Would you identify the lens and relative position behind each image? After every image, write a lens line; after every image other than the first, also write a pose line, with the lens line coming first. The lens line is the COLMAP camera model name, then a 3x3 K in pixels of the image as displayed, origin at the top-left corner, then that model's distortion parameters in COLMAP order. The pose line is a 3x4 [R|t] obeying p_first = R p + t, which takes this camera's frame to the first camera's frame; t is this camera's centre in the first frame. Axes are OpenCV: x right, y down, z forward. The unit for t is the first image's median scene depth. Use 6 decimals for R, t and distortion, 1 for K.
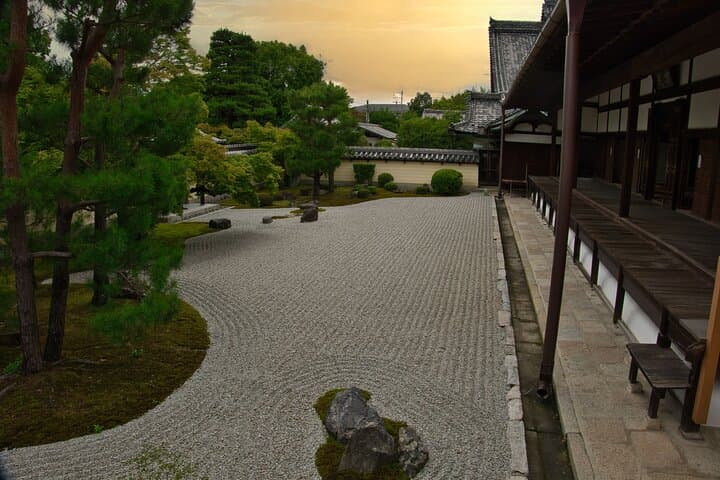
lens RADIAL K [[527.2, 0, 360.0], [0, 527.2, 240.0], [0, 0, 1]] dist [-0.200230, 0.001888]
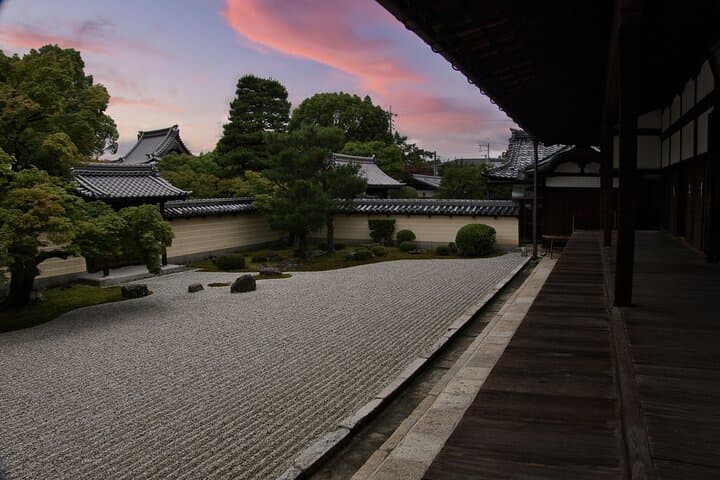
lens RADIAL K [[527.2, 0, 360.0], [0, 527.2, 240.0], [0, 0, 1]] dist [-0.200230, 0.001888]
pose [[0.978649, -0.003909, -0.205501, 0.151118], [-0.018512, 0.994080, -0.107065, -0.020708], [0.204703, 0.108583, 0.972783, 0.177003]]
